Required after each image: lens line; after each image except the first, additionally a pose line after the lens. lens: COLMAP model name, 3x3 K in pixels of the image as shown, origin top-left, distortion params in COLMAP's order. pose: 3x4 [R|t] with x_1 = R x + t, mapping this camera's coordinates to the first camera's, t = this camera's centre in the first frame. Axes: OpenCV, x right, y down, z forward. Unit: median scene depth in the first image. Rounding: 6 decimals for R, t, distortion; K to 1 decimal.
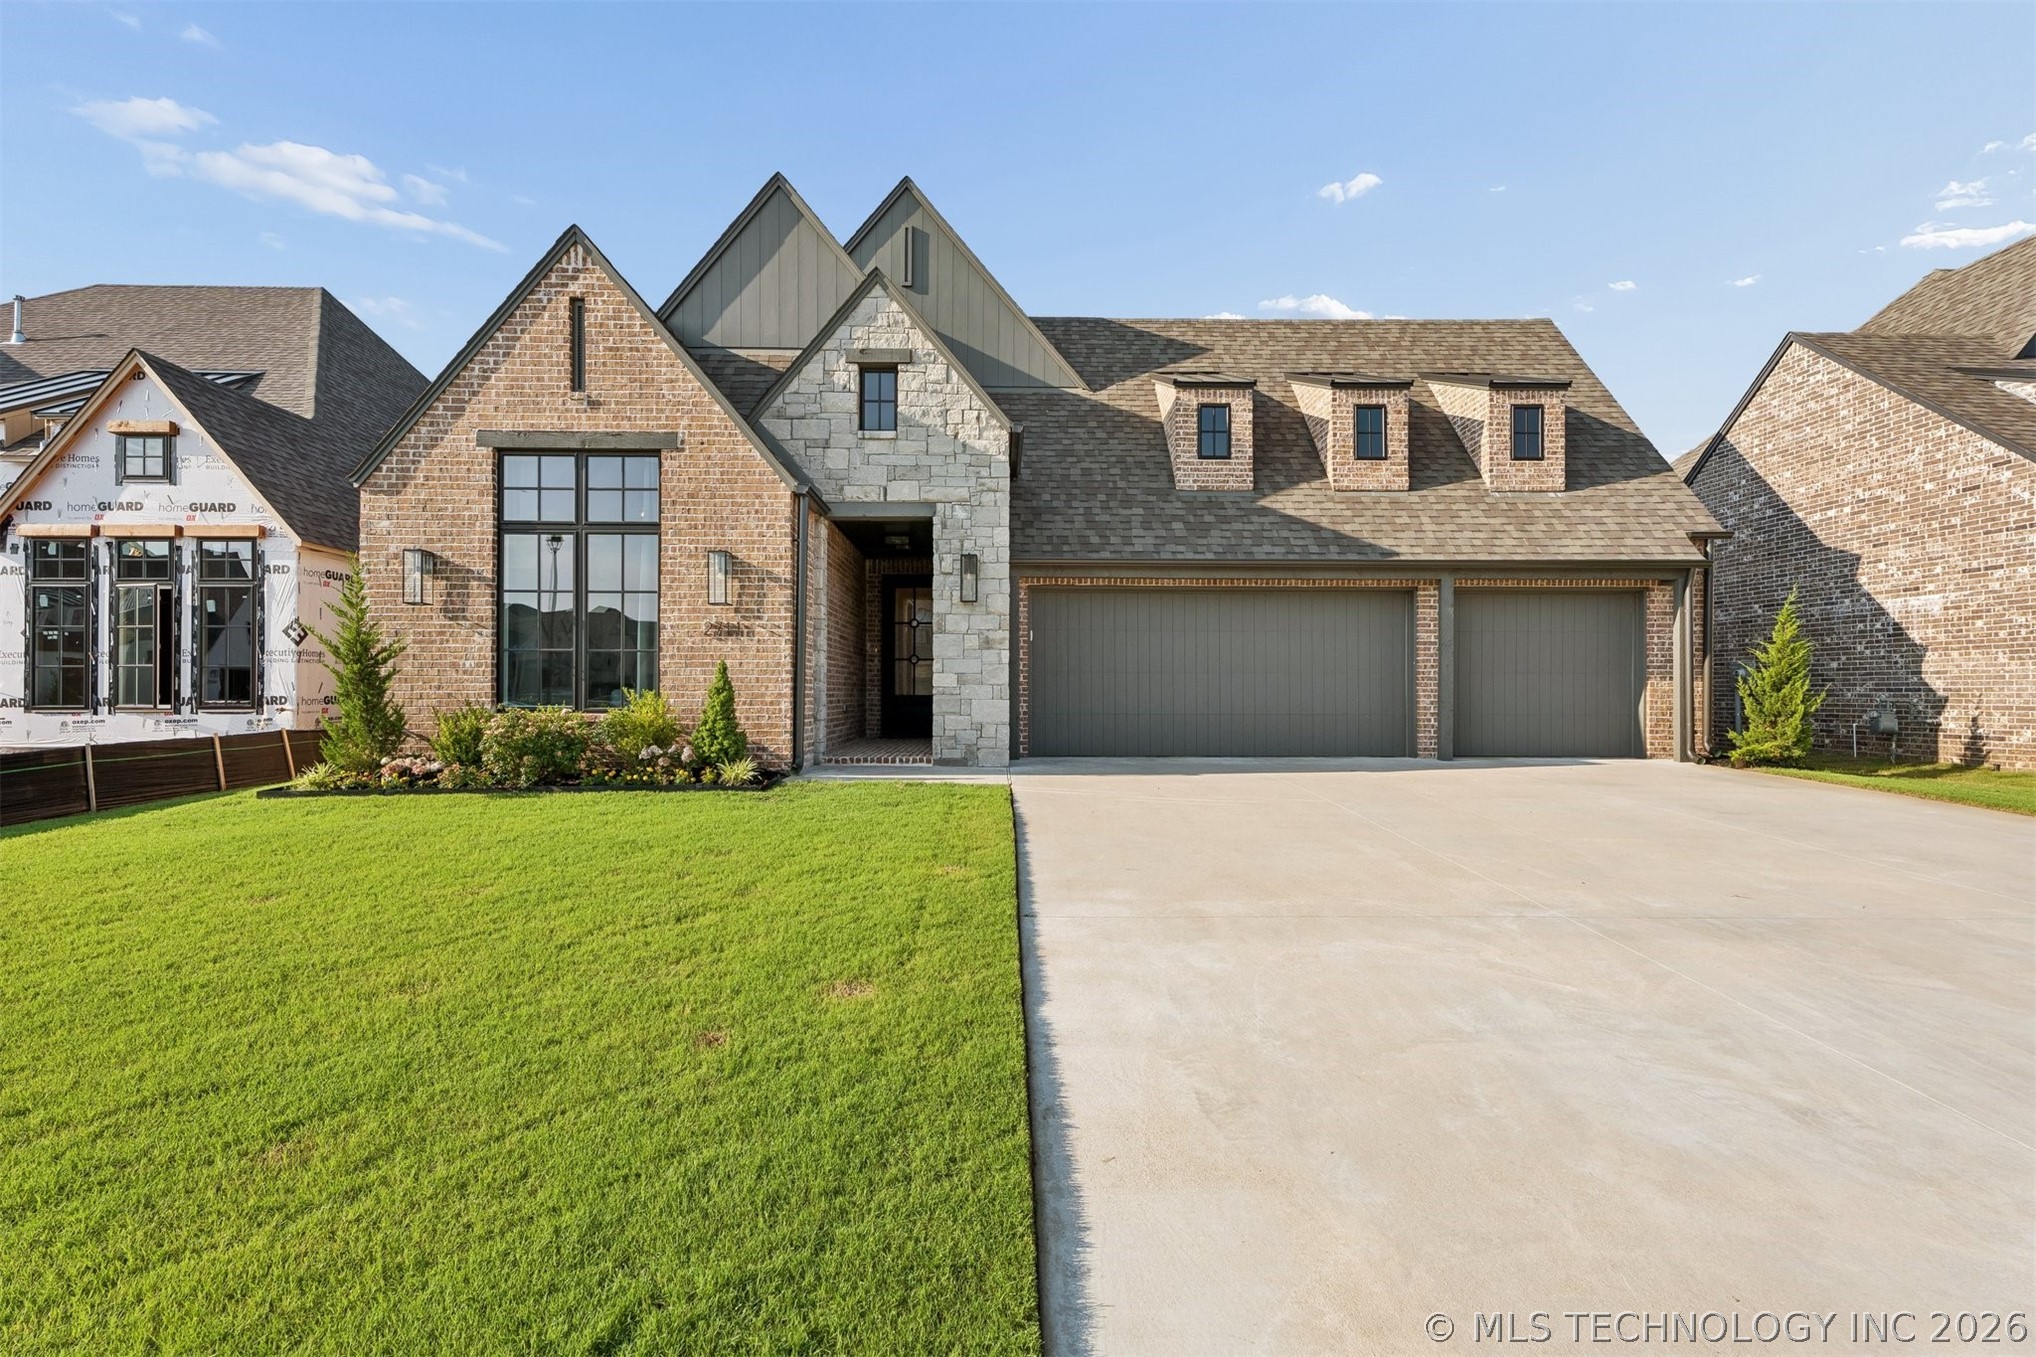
lens RADIAL K [[909.2, 0, 1018.4], [0, 909.2, 676.3], [0, 0, 1]] dist [0.005427, 0.000283]
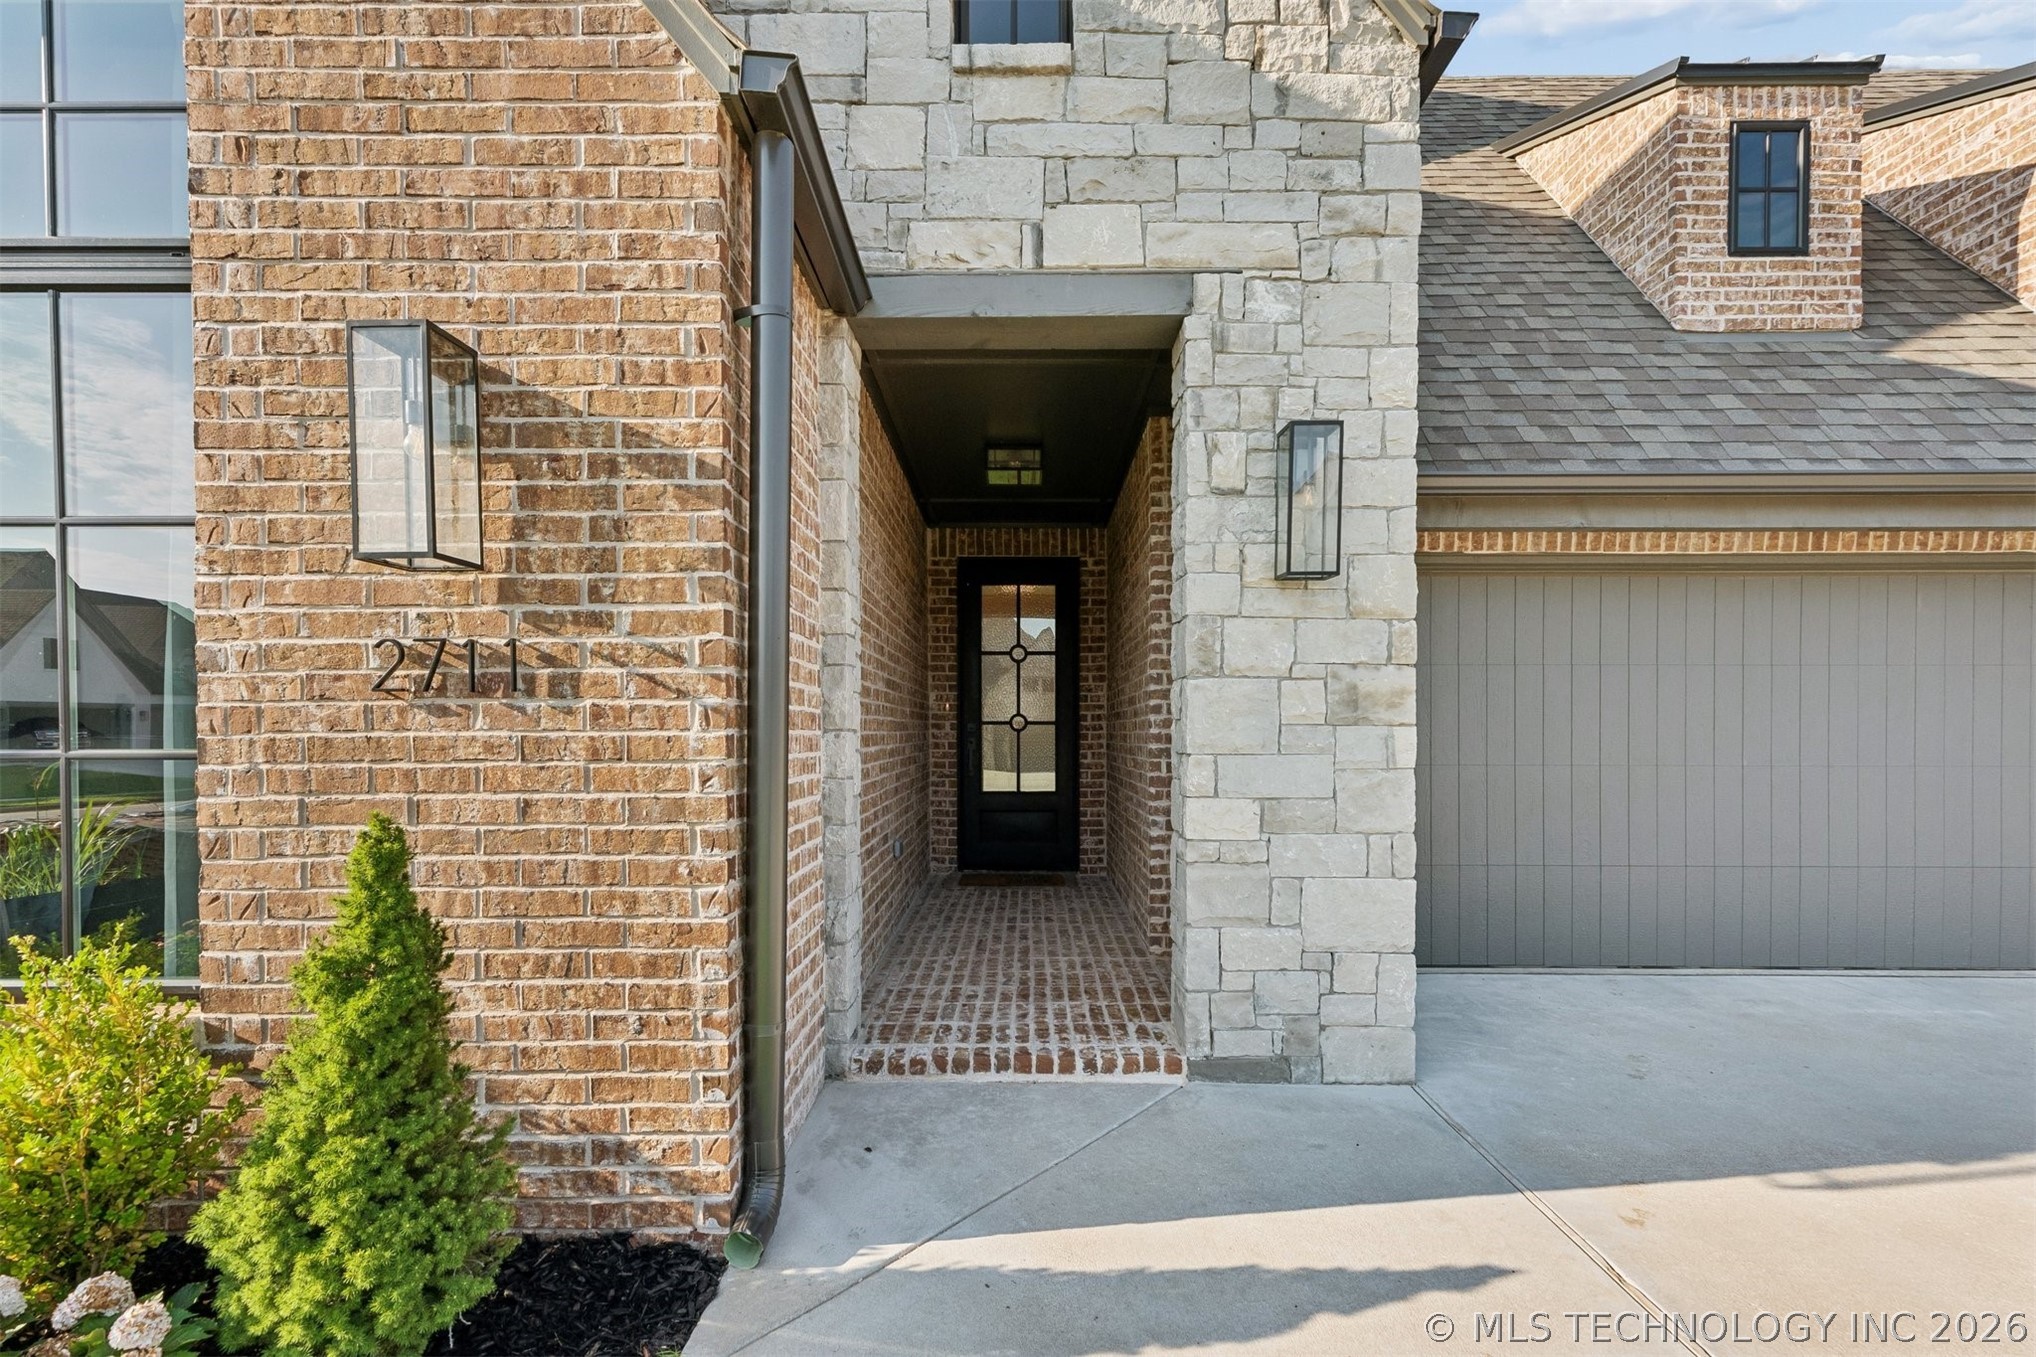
lens RADIAL K [[909.2, 0, 1010.5], [0, 909.2, 736.4], [0, 0, 1]] dist [0.005427, 0.000283]
pose [[0.999652, -0.003118, -0.026207, -0.132112], [0.003802, 0.999652, 0.026101, -0.030958], [0.026116, -0.026191, 0.999316, 0.598803]]
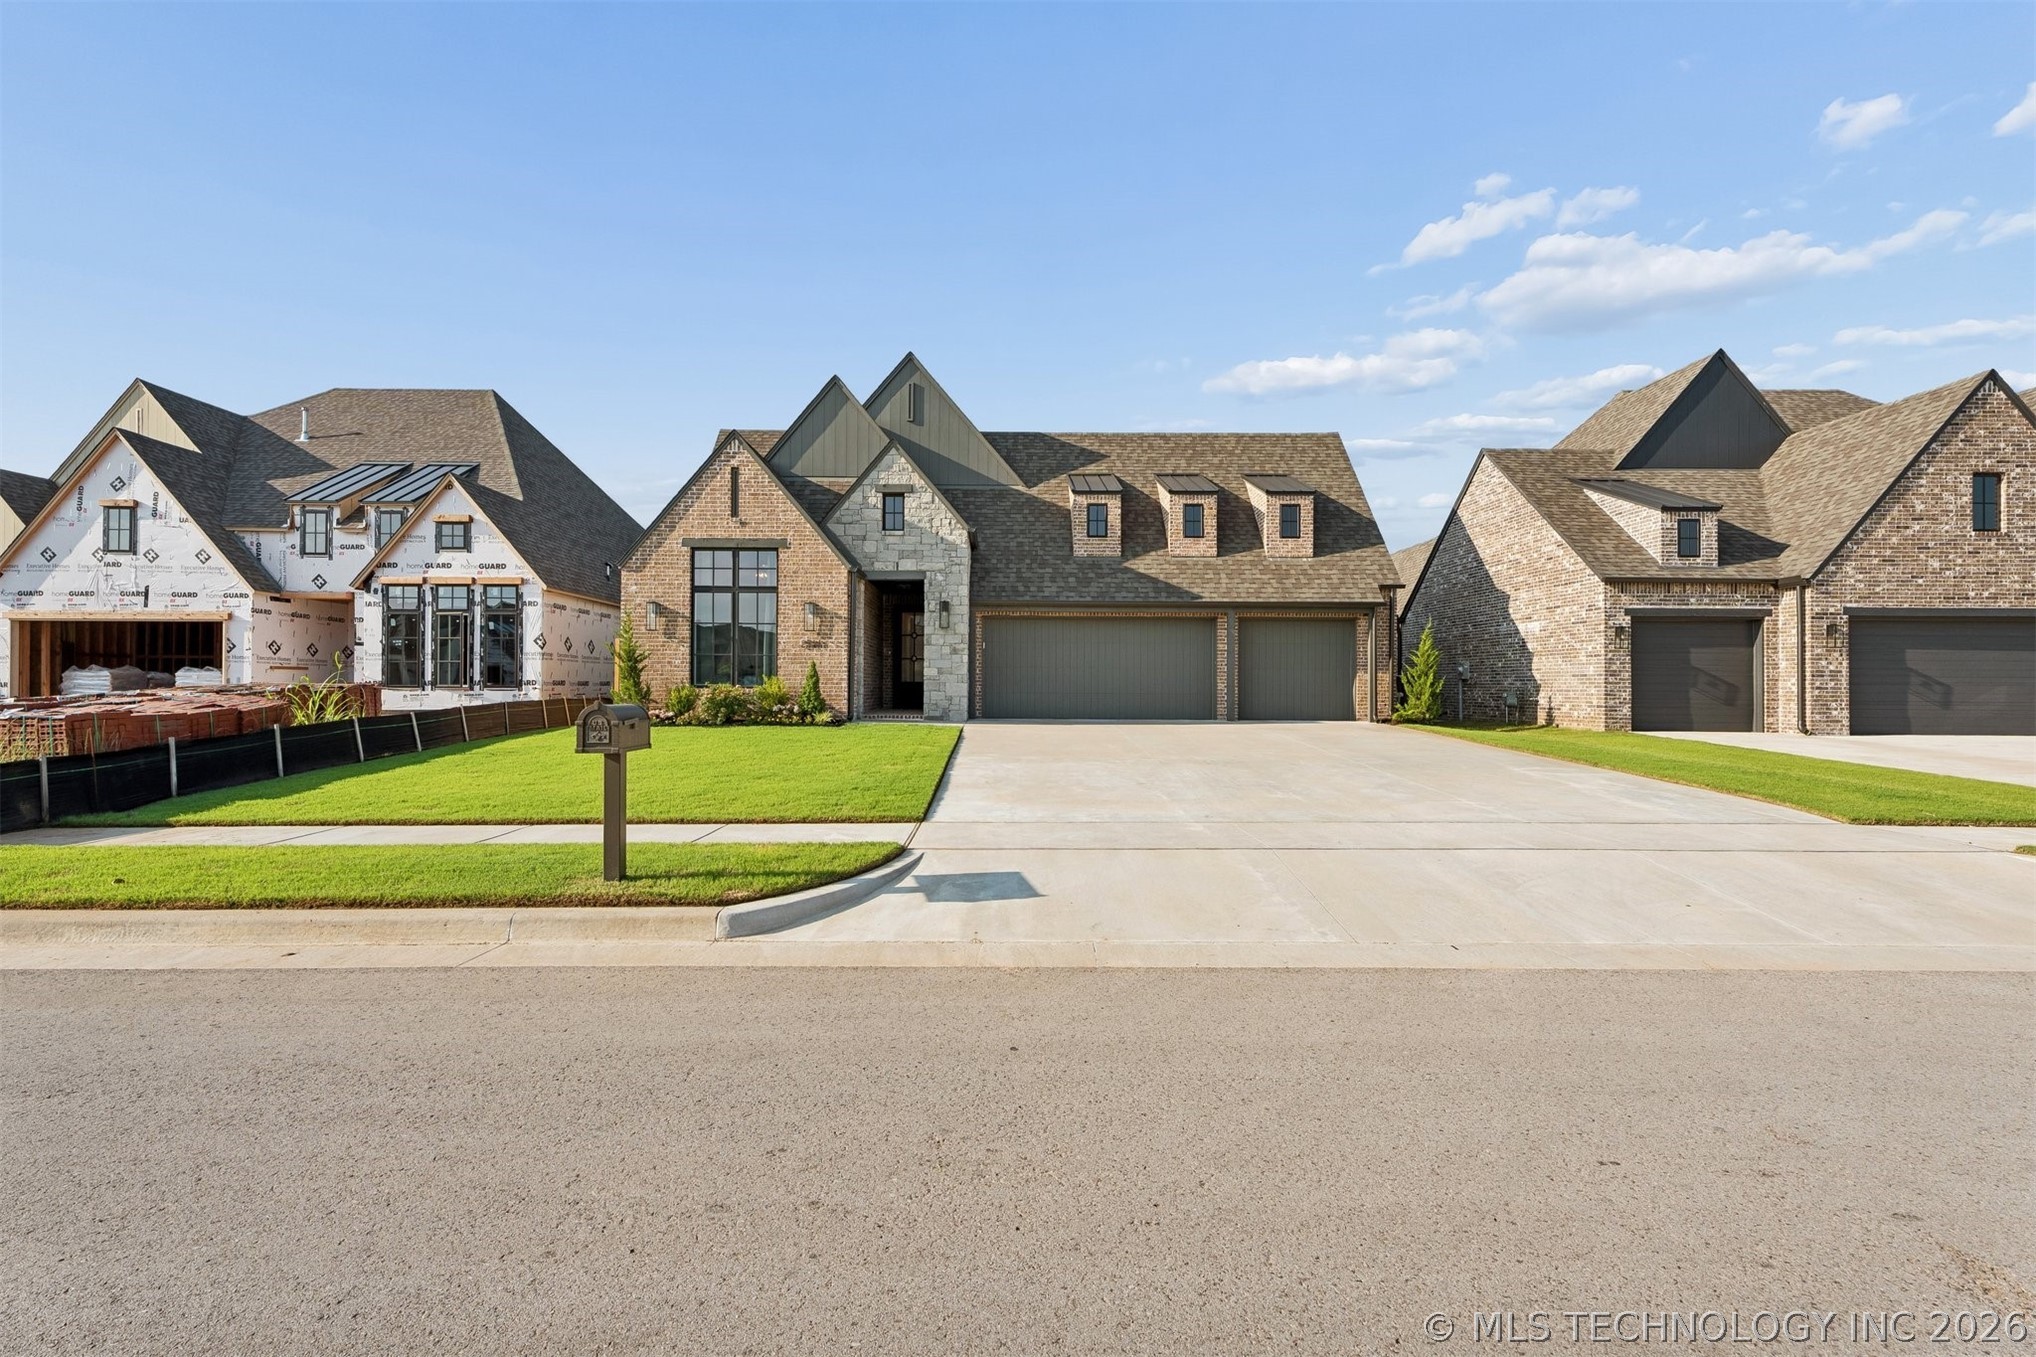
lens RADIAL K [[909.2, 0, 1002.4], [0, 909.2, 676.9], [0, 0, 1]] dist [0.005427, 0.000283]
pose [[0.999772, 0.003735, -0.021016, 0.085338], [-0.003590, 0.999970, 0.006913, 0.001430], [0.021042, -0.006836, 0.999755, -0.681571]]
